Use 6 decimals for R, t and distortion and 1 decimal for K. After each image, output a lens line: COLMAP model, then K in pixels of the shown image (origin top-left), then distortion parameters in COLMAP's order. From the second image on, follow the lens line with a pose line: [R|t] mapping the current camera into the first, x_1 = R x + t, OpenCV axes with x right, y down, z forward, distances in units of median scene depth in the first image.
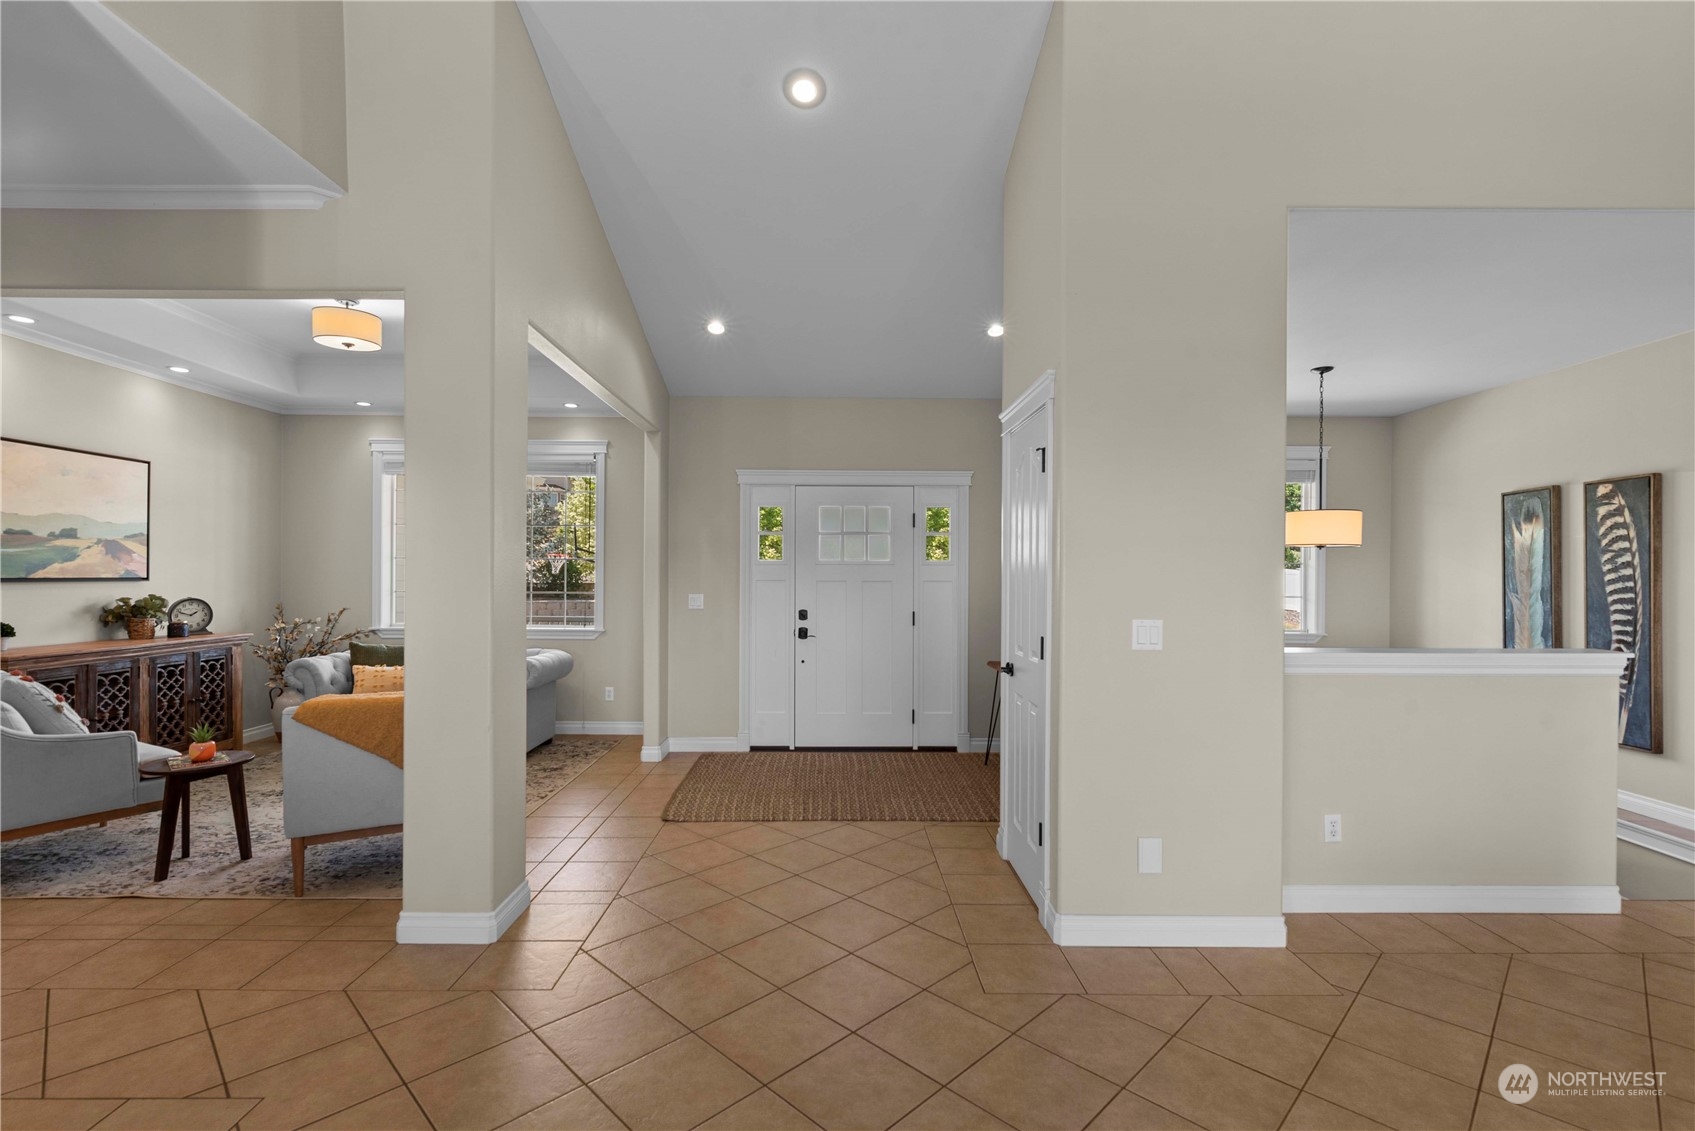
lens RADIAL K [[771.3, 0, 849.7], [0, 771.3, 583.7], [0, 0, 1]] dist [0.000998, 0.000087]
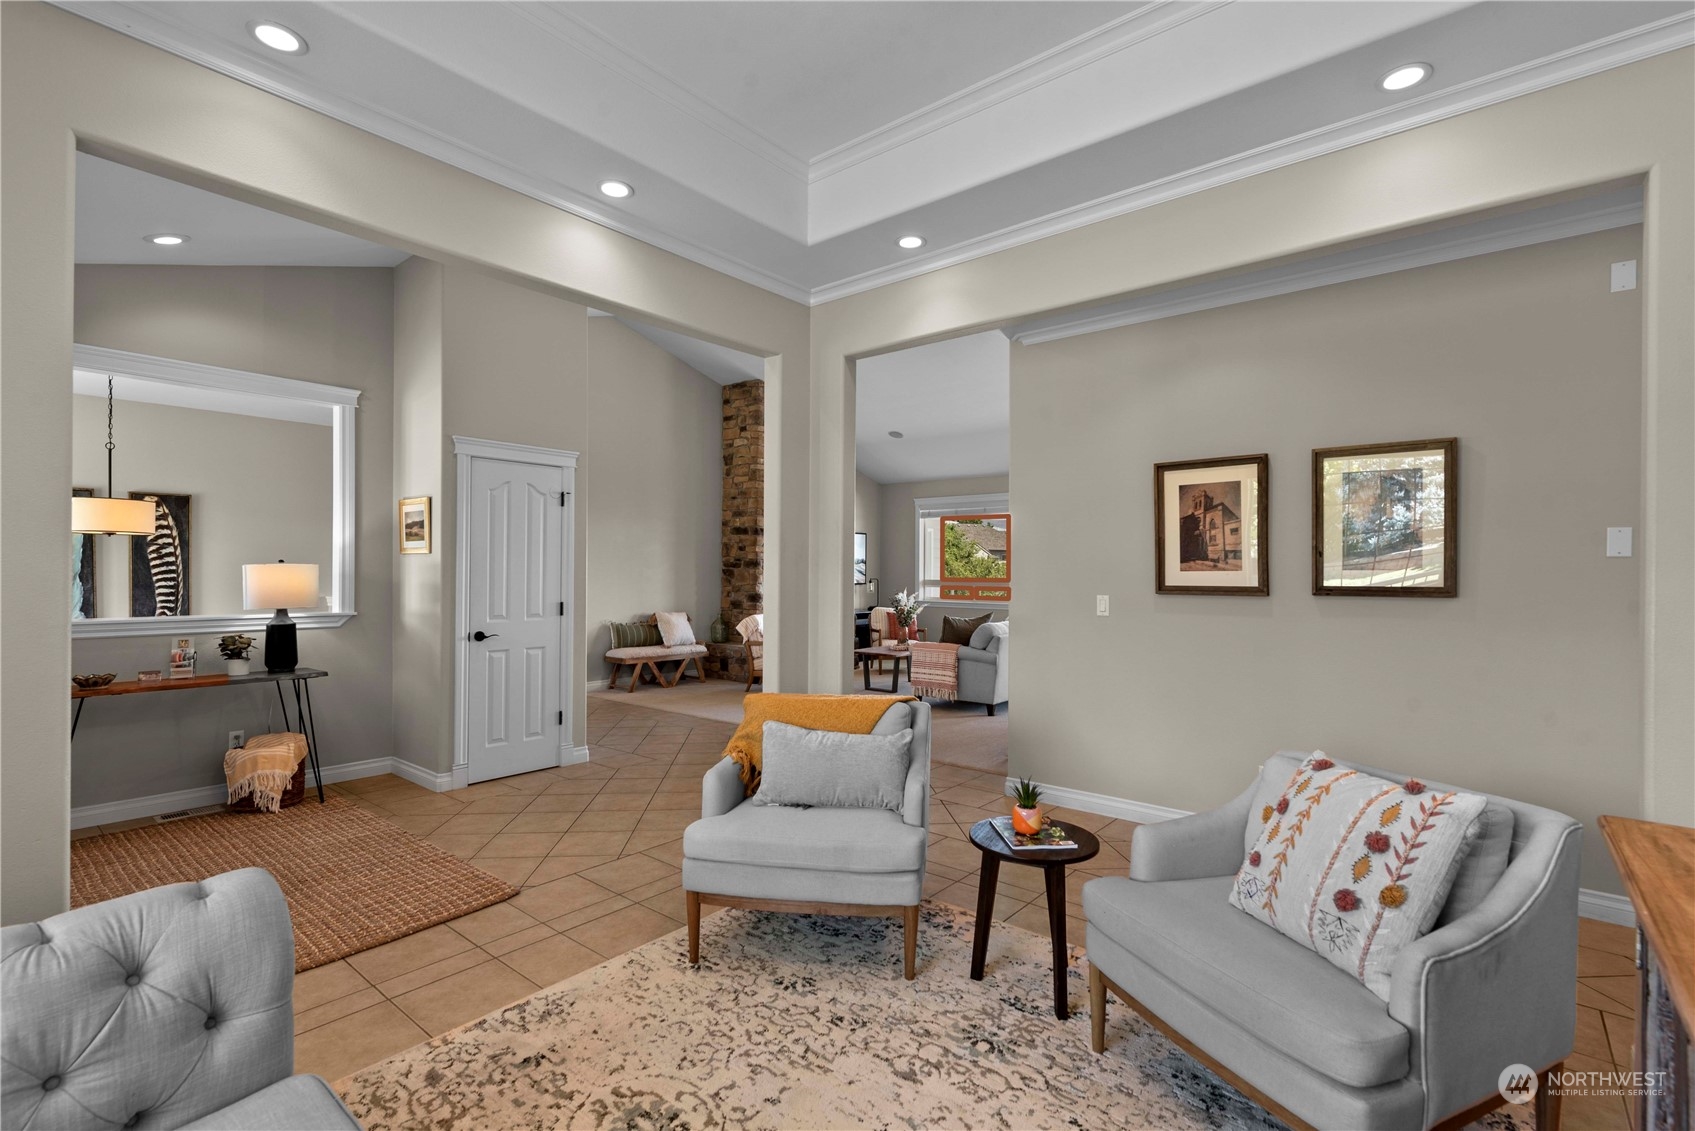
lens RADIAL K [[771.3, 0, 850.9], [0, 771.3, 567.5], [0, 0, 1]] dist [0.000998, 0.000087]
pose [[-0.762411, -0.007003, 0.647055, -0.901584], [-0.004775, 0.999975, 0.005197, -0.013359], [-0.647076, 0.000873, -0.762425, 1.265458]]
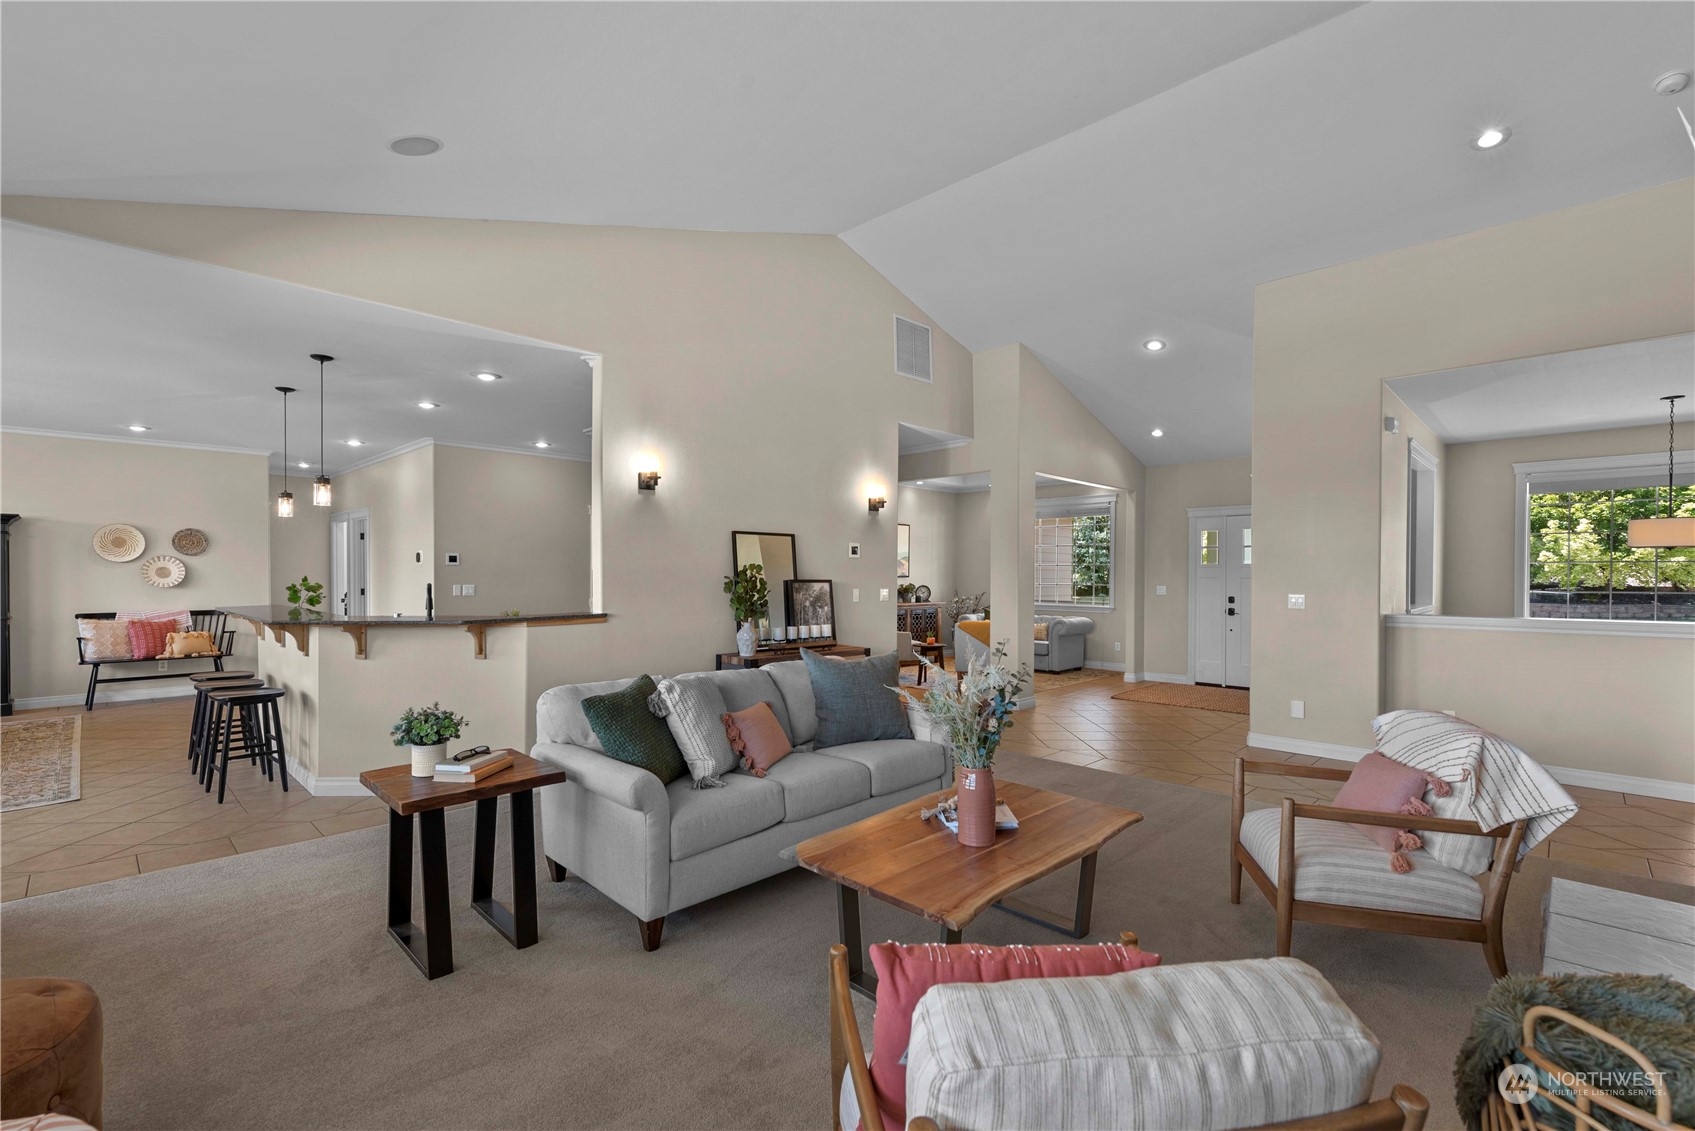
lens RADIAL K [[738.9, 0, 843.7], [0, 738.9, 578.4], [0, 0, 1]] dist [0.000038, -0.000060]
pose [[0.702051, 0.001152, -0.712126, 0.528510], [-0.006346, 0.999969, -0.004638, 0.011253], [0.712098, 0.007776, 0.702037, -0.693909]]
